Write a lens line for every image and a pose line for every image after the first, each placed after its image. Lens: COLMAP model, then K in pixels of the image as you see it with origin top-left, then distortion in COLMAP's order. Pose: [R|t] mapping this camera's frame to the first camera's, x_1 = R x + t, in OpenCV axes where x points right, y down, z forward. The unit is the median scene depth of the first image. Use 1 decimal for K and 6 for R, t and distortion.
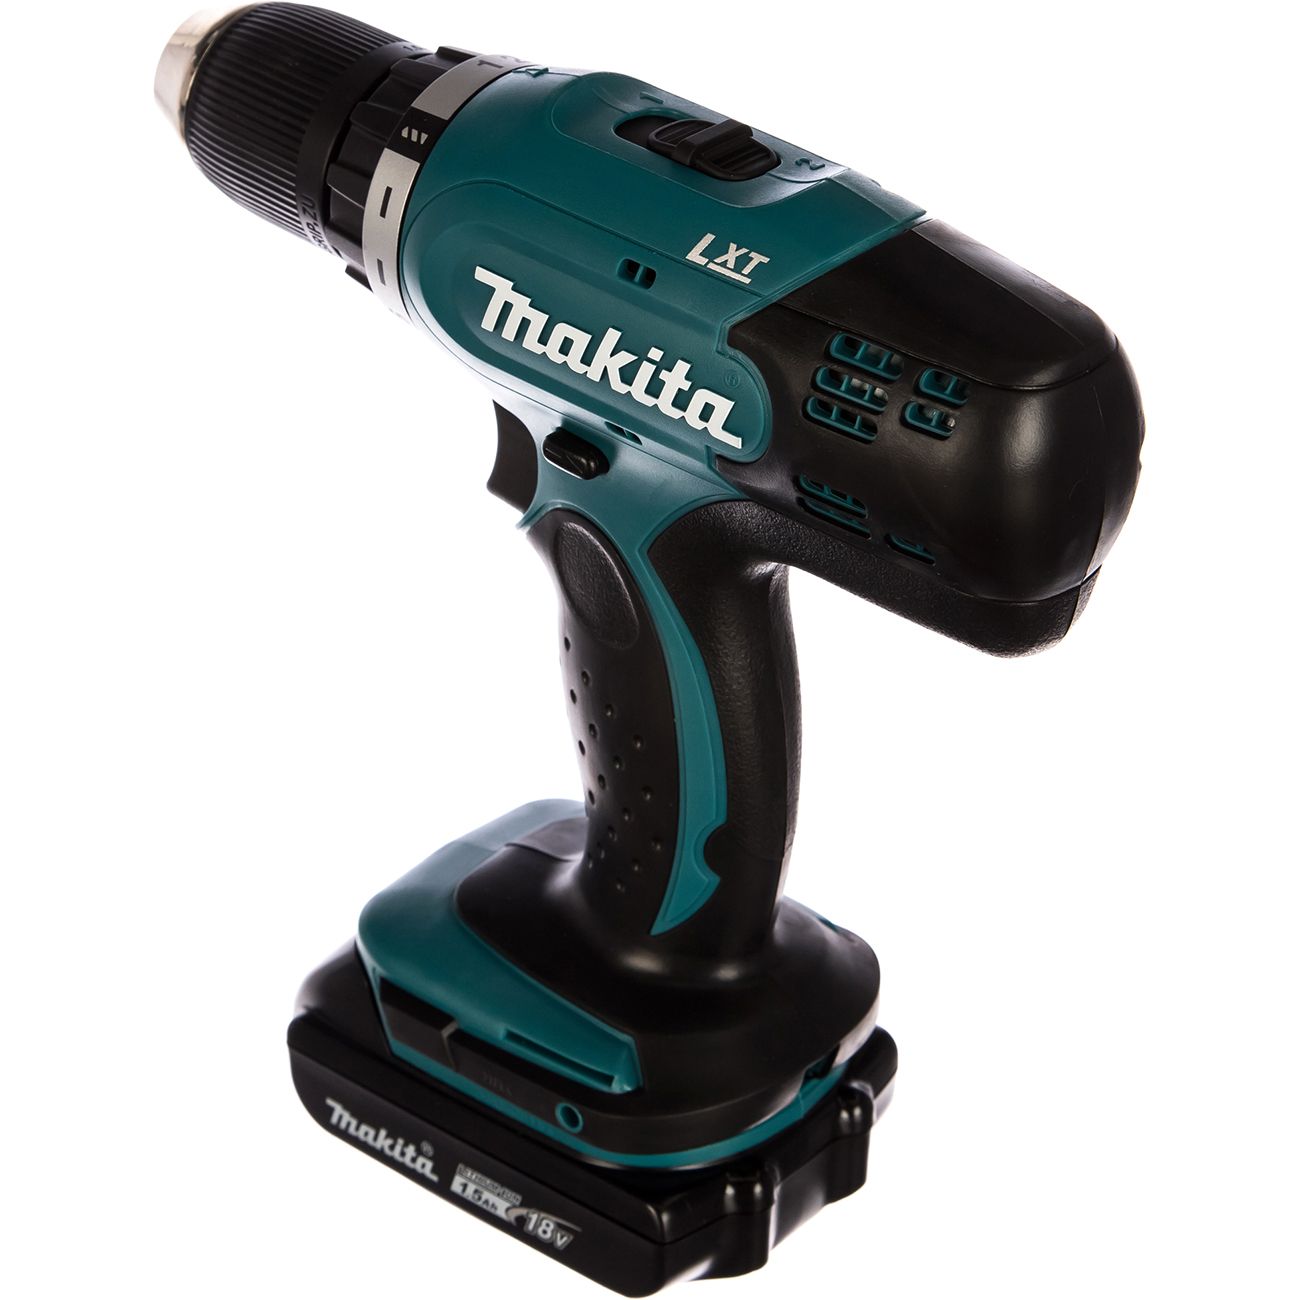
lens RADIAL K [[3563.1, 0, 650.0], [0, 3563.1, 650.0], [0, 0, 1]] dist [0.052002, 1.462897]
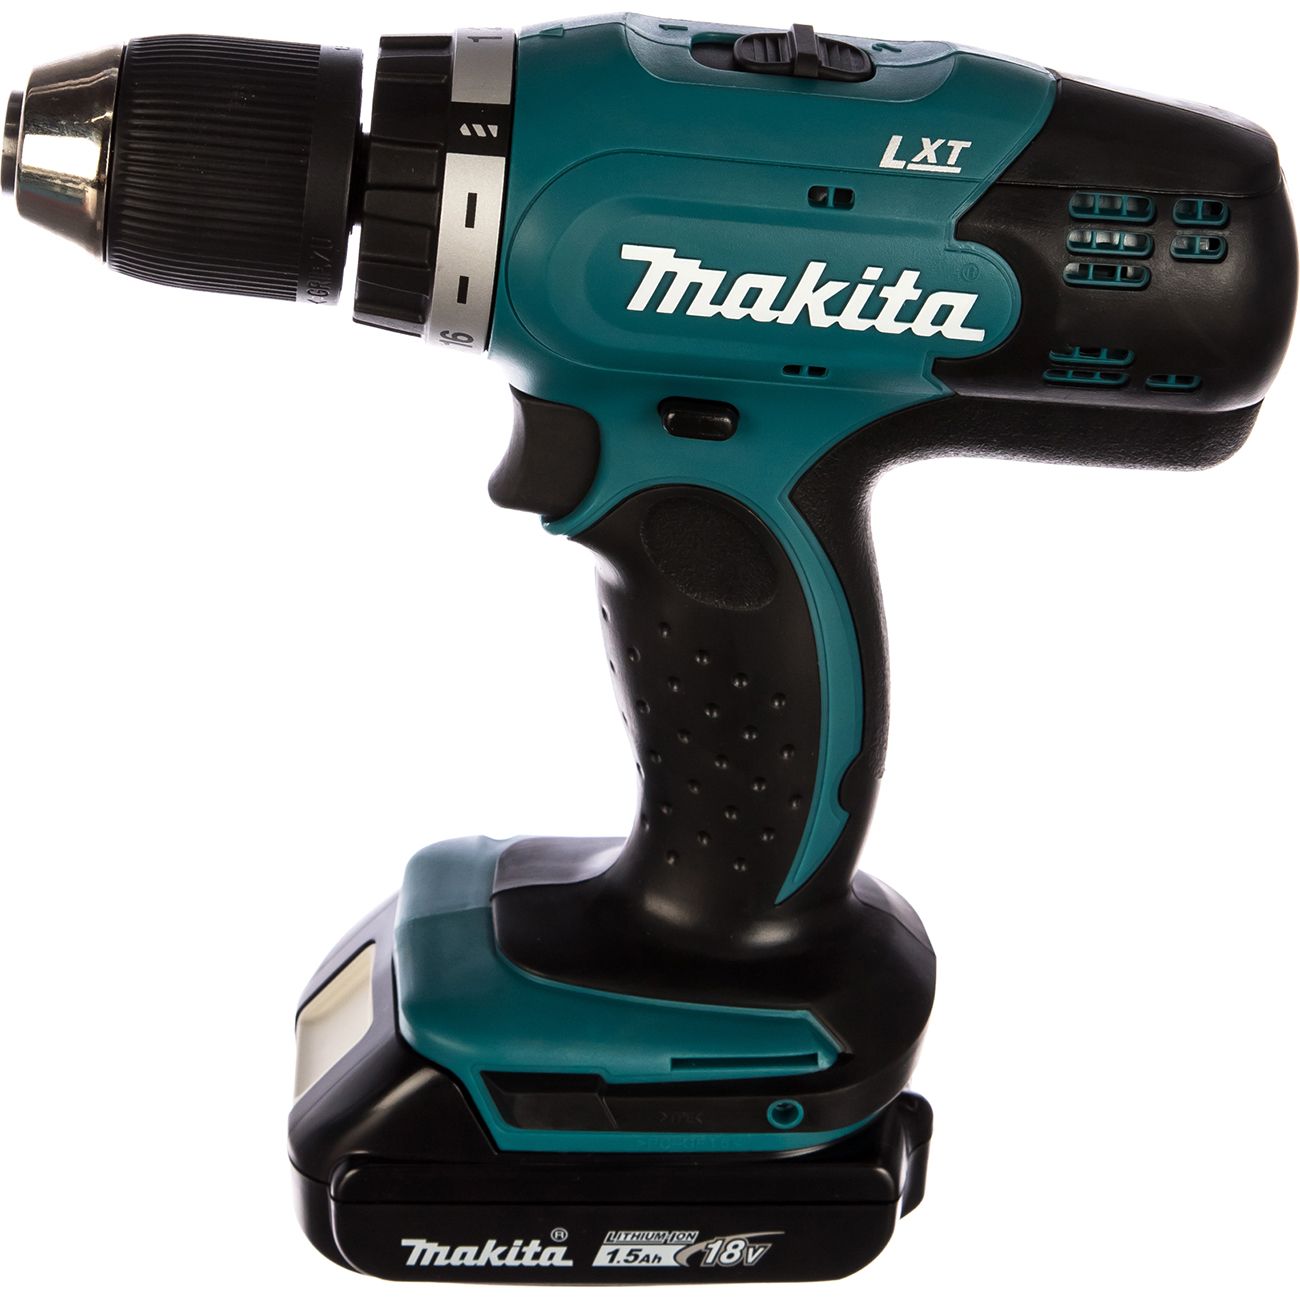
lens RADIAL K [[4012.8, 0, 650.0], [0, 4012.8, 650.0], [0, 0, 1]] dist [0.068360, 2.607407]
pose [[0.751808, -0.315791, 0.578844, -0.689517], [0.311423, 0.943833, 0.110433, -0.123715], [-0.581206, 0.097241, 0.807926, 0.173817]]
